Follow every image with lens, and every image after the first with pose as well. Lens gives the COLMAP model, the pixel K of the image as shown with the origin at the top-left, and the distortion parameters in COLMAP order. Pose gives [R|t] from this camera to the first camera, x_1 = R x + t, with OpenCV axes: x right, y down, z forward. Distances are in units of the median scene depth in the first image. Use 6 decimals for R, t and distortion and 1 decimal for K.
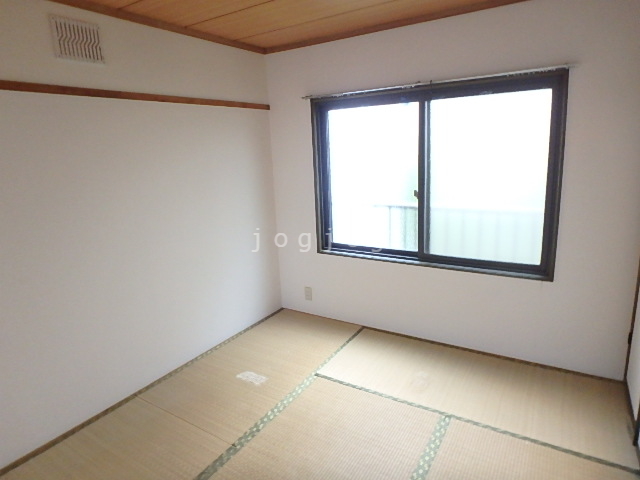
lens RADIAL K [[404.0, 0, 316.3], [0, 404.0, 230.3], [0, 0, 1]] dist [-0.003416, -0.000333]
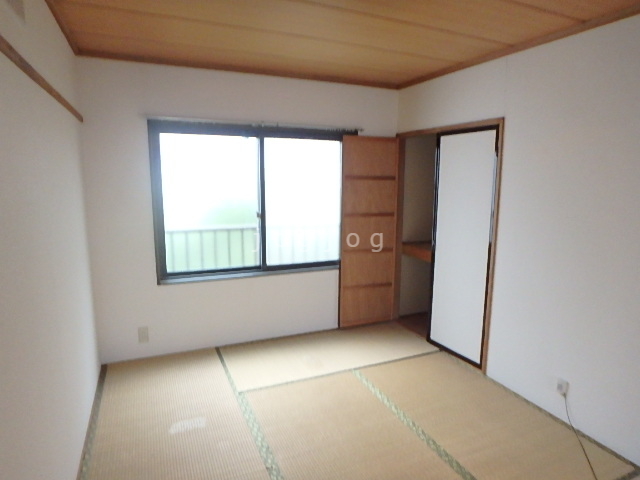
lens RADIAL K [[400.4, 0, 312.7], [0, 400.4, 239.5], [0, 0, 1]] dist [-0.007528, -0.000906]
pose [[0.568886, -0.080011, 0.818515, -0.589005], [0.135551, 0.990767, 0.002637, -0.001650], [-0.811169, 0.109450, 0.574479, 0.203265]]
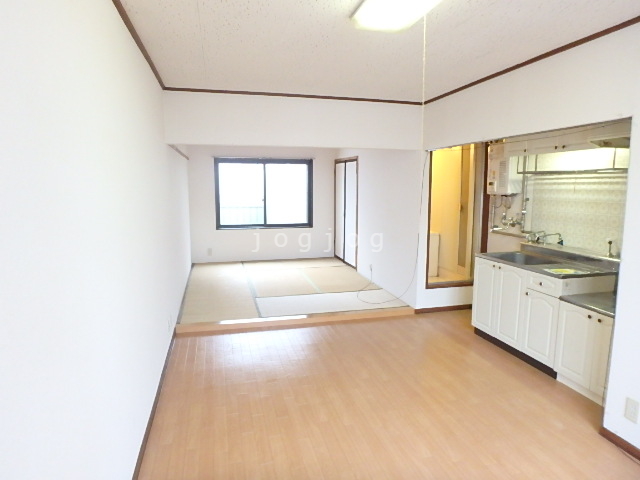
lens RADIAL K [[404.0, 0, 316.3], [0, 404.0, 230.3], [0, 0, 1]] dist [-0.003416, -0.000333]
pose [[0.684962, -0.032507, 0.727853, -1.277470], [0.113834, 0.991510, -0.062844, 0.273296], [-0.719631, 0.125900, 0.682847, -0.864001]]
